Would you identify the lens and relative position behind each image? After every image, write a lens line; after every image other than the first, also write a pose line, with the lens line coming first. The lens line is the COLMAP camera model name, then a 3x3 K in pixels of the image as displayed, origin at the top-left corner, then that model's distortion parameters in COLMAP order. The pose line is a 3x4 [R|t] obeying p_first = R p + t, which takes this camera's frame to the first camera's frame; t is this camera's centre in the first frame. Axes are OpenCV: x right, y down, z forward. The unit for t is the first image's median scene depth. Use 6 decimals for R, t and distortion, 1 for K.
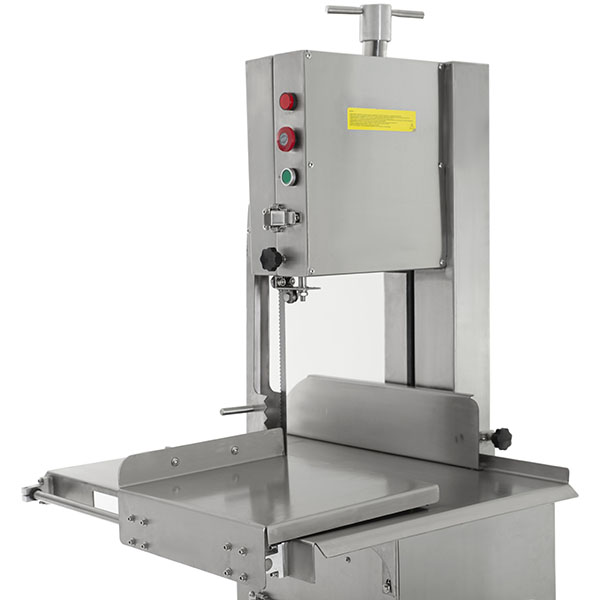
lens RADIAL K [[1509.4, 0, 300.0], [0, 1509.4, 300.0], [0, 0, 1]] dist [0.264373, 0.068778]
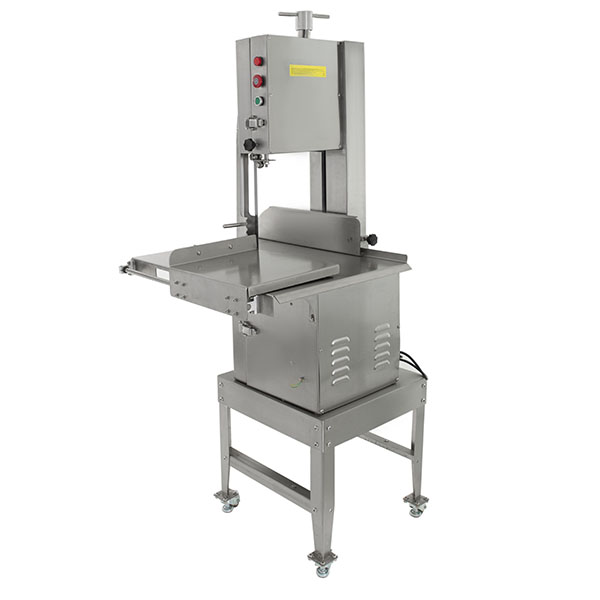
lens RADIAL K [[704.5, 0, 300.0], [0, 704.5, 300.0], [0, 0, 1]] dist [-0.018733, -0.015204]
pose [[0.998939, -0.008771, 0.045213, 0.002656], [0.000614, 0.984147, 0.177355, 0.009066], [-0.046052, -0.177139, 0.983108, 0.121598]]
